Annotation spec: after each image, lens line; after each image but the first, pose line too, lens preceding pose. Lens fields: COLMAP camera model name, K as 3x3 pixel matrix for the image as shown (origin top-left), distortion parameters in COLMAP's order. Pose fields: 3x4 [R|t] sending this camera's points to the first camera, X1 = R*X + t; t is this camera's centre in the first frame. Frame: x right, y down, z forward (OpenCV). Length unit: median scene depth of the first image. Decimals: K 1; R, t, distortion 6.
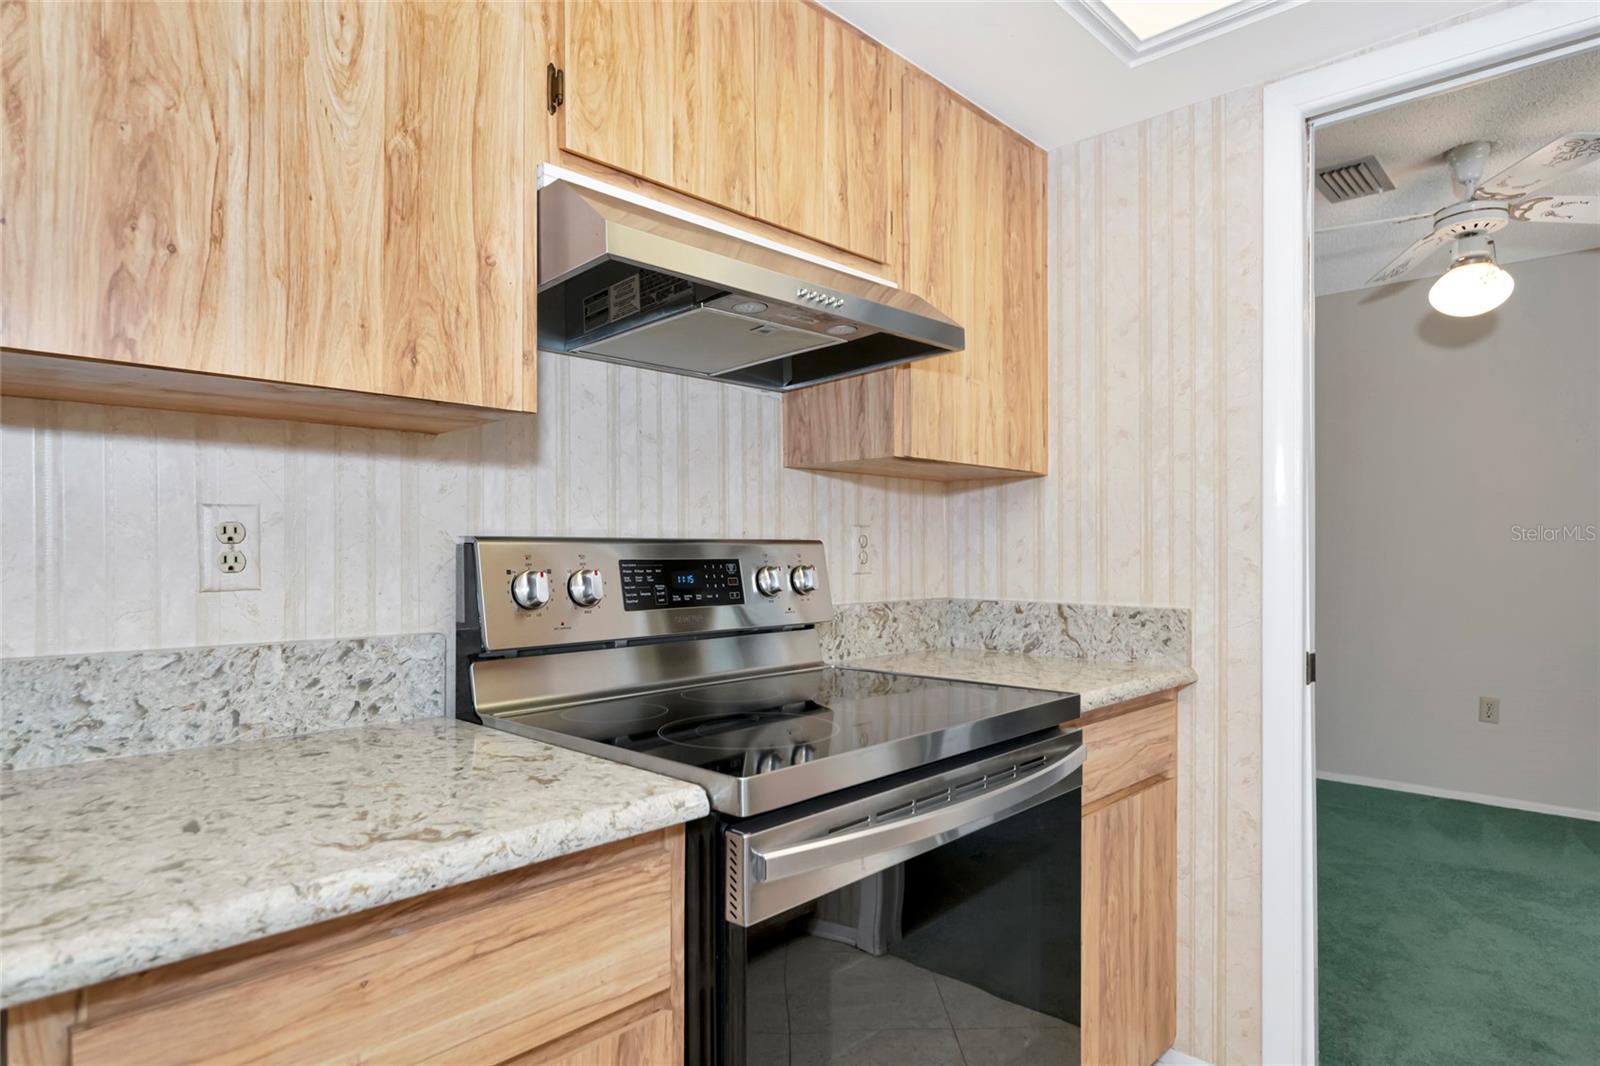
lens RADIAL K [[904.1, 0, 801.6], [0, 904.1, 552.8], [0, 0, 1]] dist [-0.002514, -0.000810]
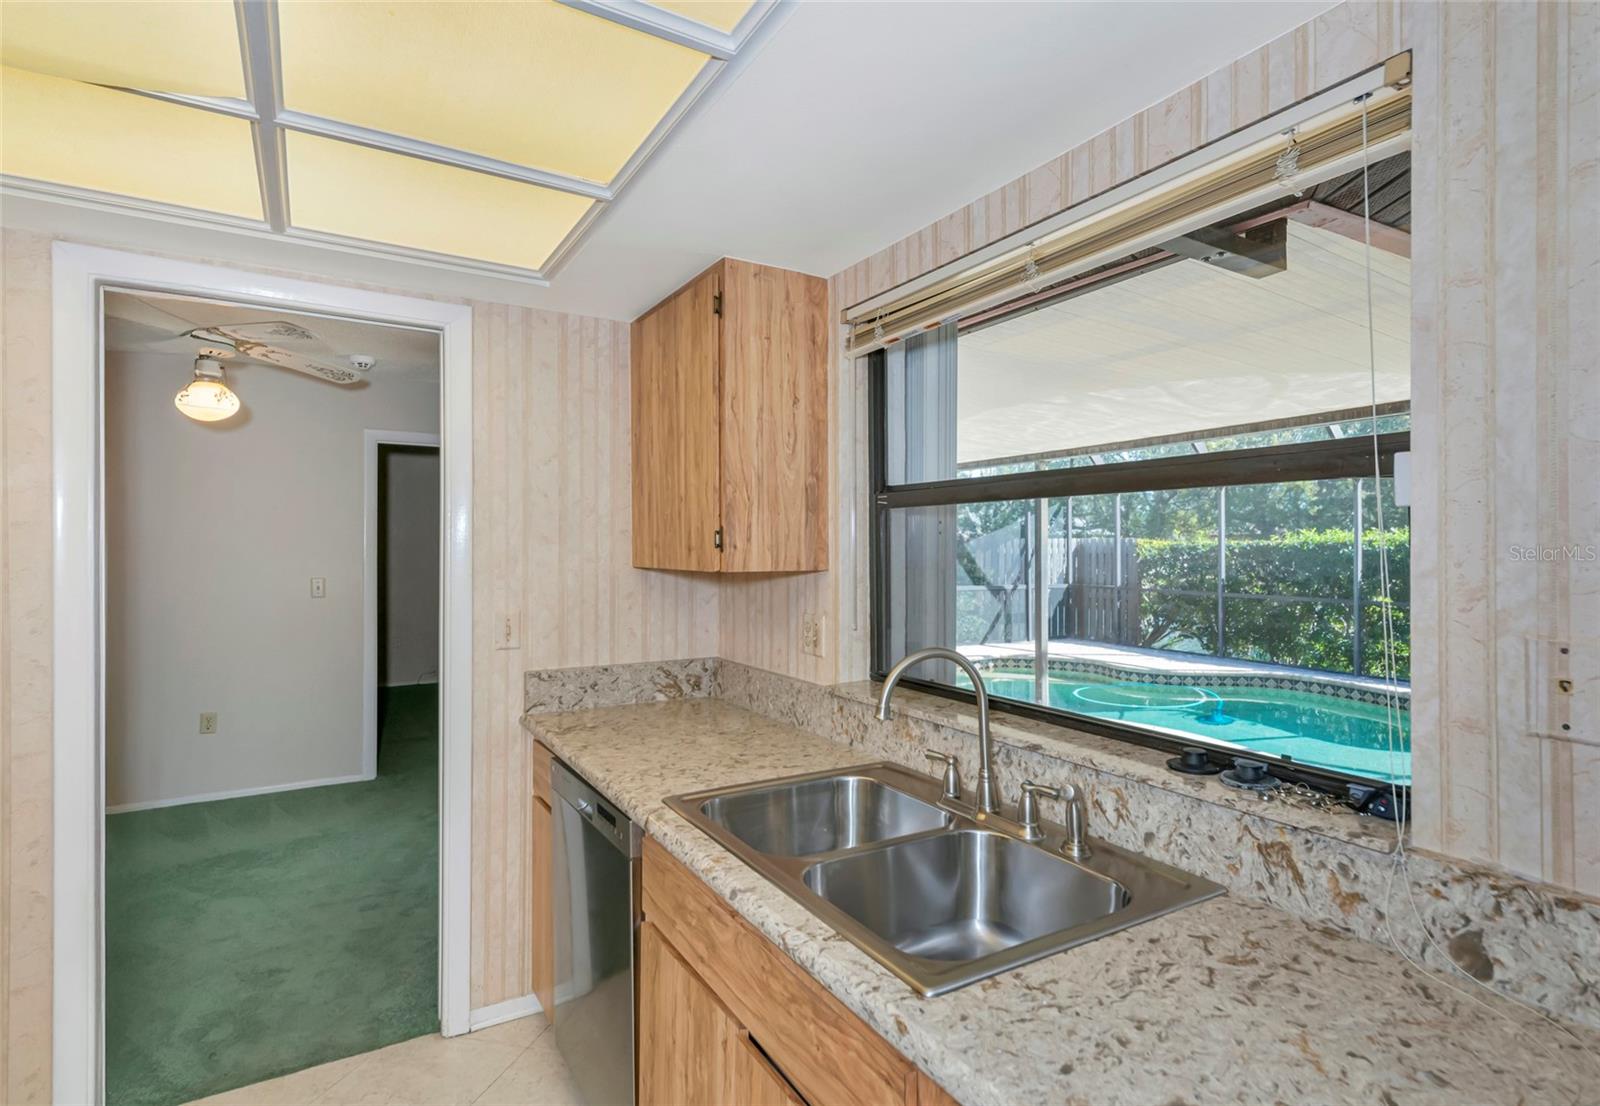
lens RADIAL K [[820.8, 0, 827.1], [0, 820.8, 558.1], [0, 0, 1]] dist [0.022212, 0.000067]
pose [[0.248046, -0.006340, 0.968728, -0.322290], [-0.000639, 0.999977, 0.006708, -0.157404], [-0.968748, -0.002283, 0.248036, -0.239660]]
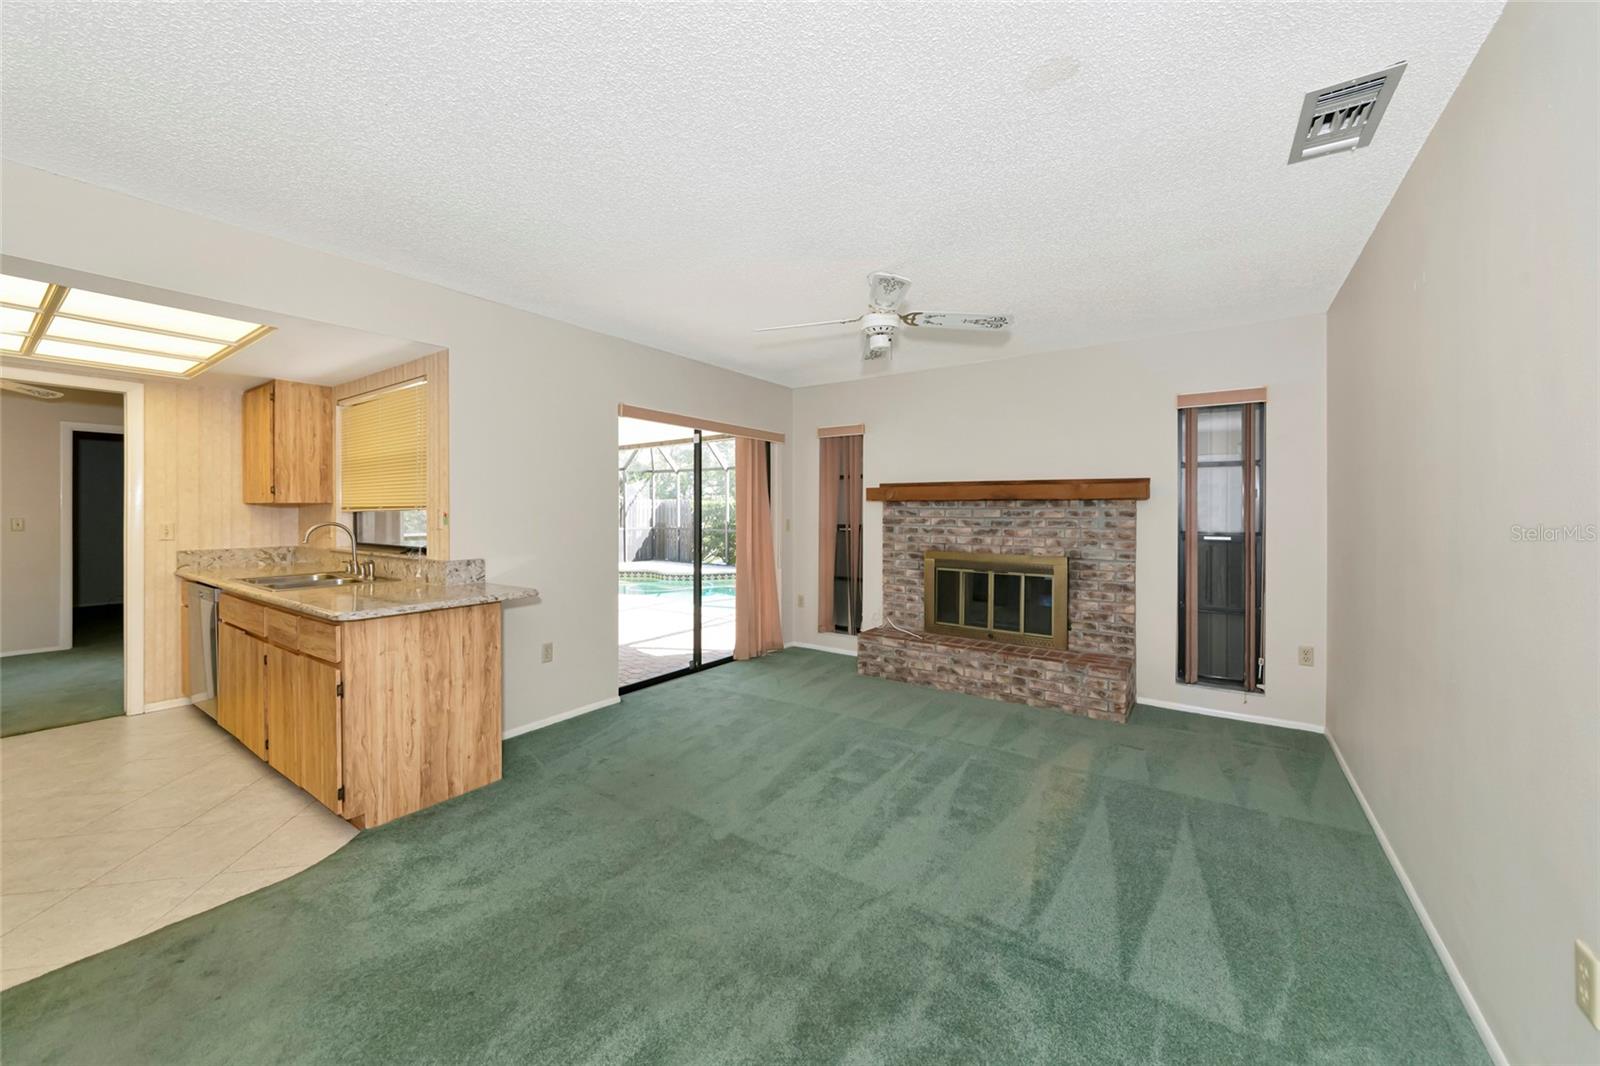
lens RADIAL K [[588.4, 0, 797.9], [0, 588.4, 517.1], [0, 0, 1]] dist [-0.000854, -0.000193]
pose [[-0.159066, -0.009049, 0.987226, -1.852479], [0.001606, 0.999954, 0.009424, -0.083690], [-0.987267, 0.003085, -0.159044, -1.527222]]
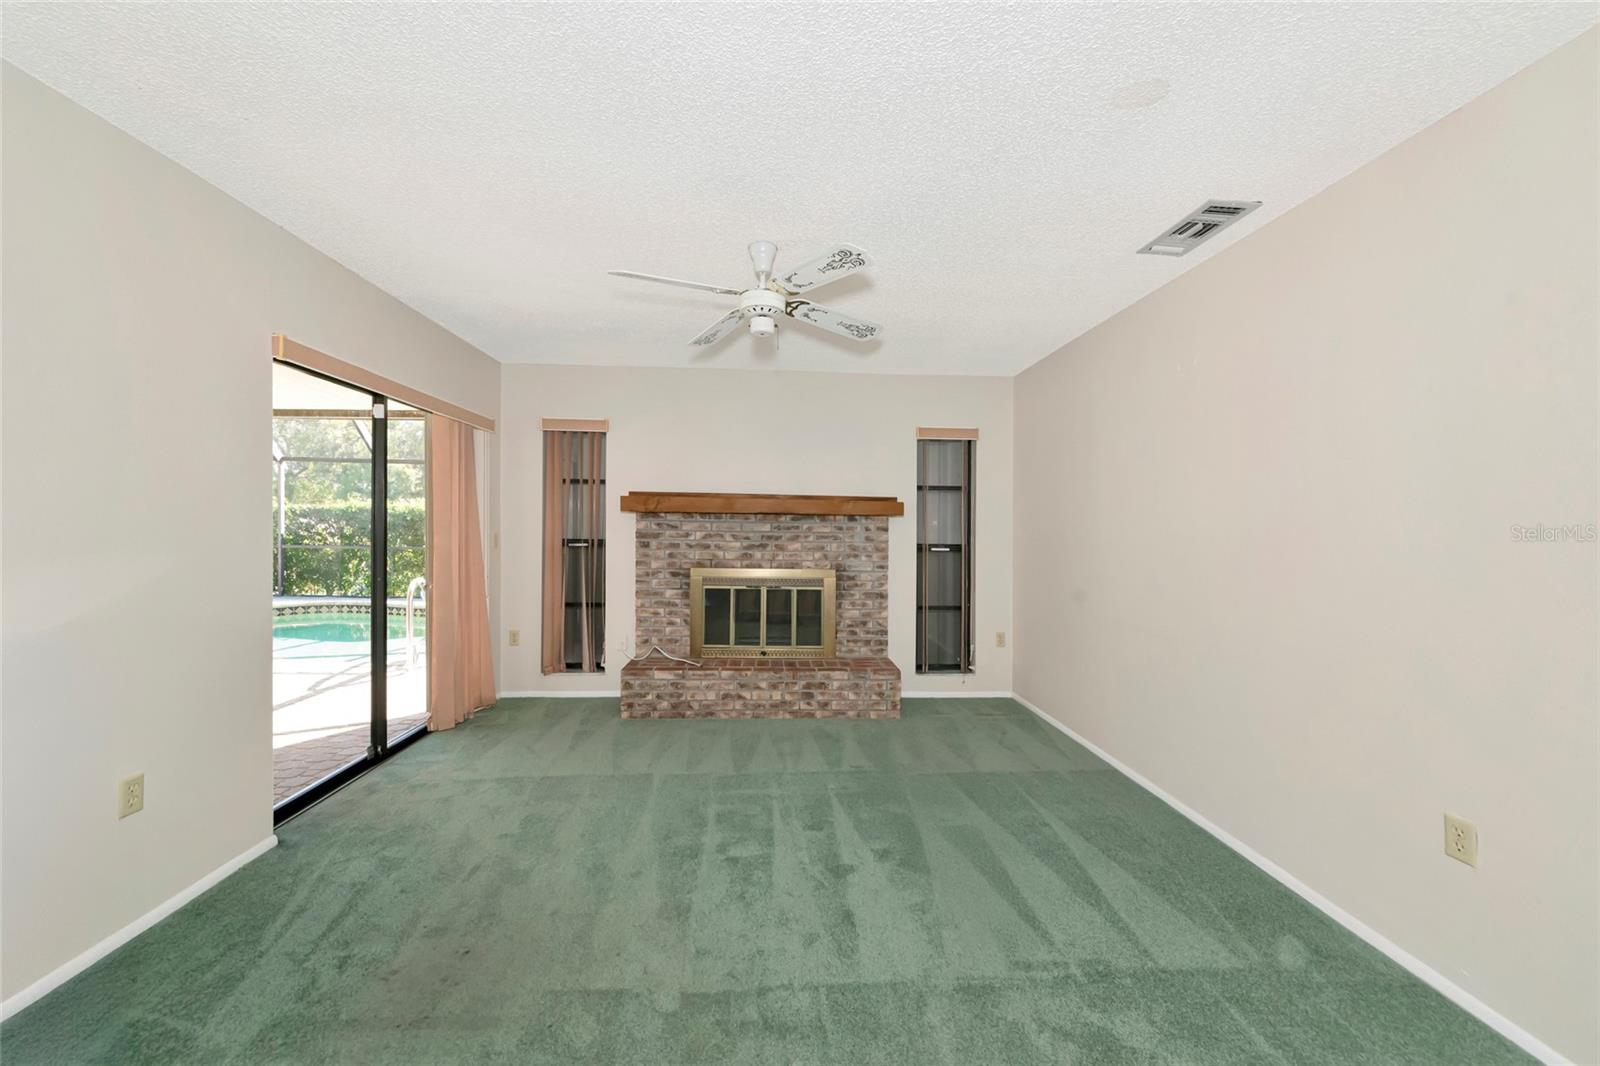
lens RADIAL K [[589.4, 0, 800.0], [0, 589.4, 533.0], [0, 0, 1]] dist [0.000016, -0.000096]
pose [[-0.731518, -0.017243, 0.681604, -1.182570], [-0.009546, 0.999841, 0.015048, -0.090217], [-0.681755, 0.004501, -0.731567, -0.972091]]
